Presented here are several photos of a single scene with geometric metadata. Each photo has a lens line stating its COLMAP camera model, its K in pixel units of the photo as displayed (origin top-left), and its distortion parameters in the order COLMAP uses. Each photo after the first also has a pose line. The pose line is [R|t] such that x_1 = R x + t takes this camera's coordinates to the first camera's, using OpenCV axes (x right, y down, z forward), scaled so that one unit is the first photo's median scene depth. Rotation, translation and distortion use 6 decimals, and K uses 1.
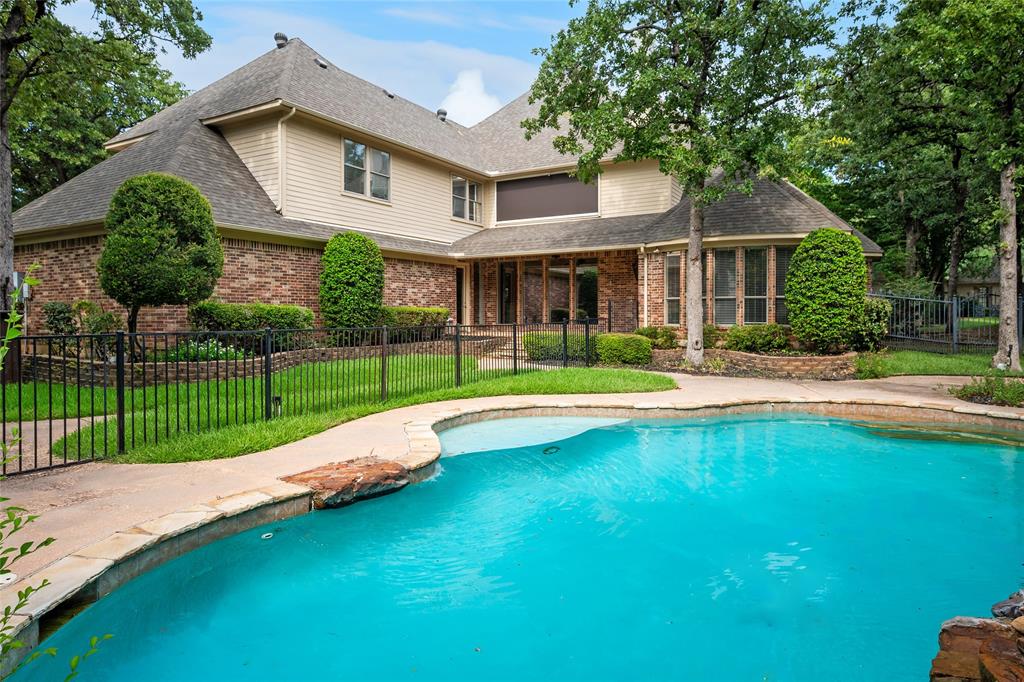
lens RADIAL K [[599.6, 0, 500.9], [0, 599.6, 335.9], [0, 0, 1]] dist [0.000993, 0.002430]
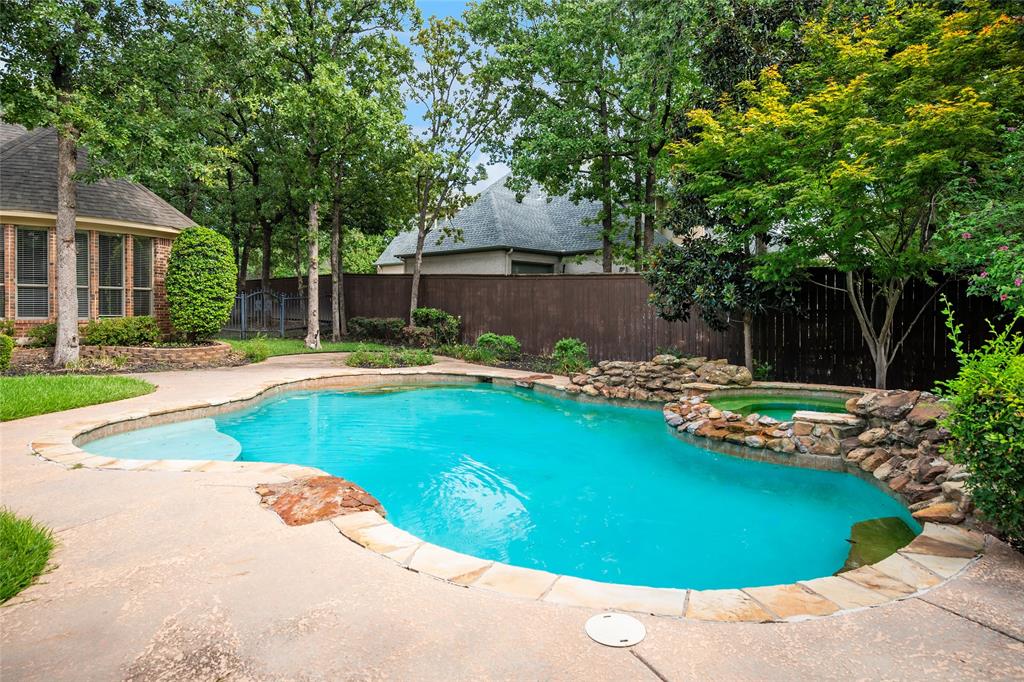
lens RADIAL K [[599.6, 0, 509.7], [0, 599.6, 316.7], [0, 0, 1]] dist [0.000993, 0.002430]
pose [[0.250778, -0.007051, 0.968019, -0.332979], [0.026410, 0.999651, 0.000439, -0.004139], [-0.967684, 0.025456, 0.250877, 0.181574]]
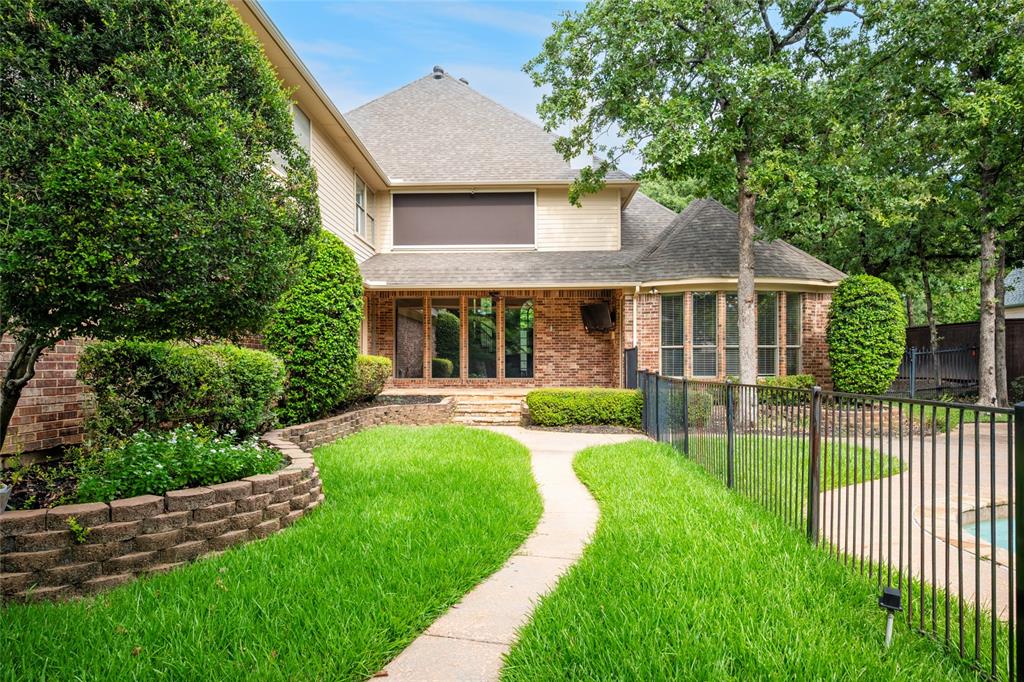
lens RADIAL K [[599.6, 0, 518.6], [0, 599.6, 367.3], [0, 0, 1]] dist [0.000993, 0.002430]
pose [[0.870991, -0.003108, 0.491289, -0.378788], [0.019857, 0.999386, -0.028881, -0.014144], [-0.490897, 0.034911, 0.870518, 0.403423]]
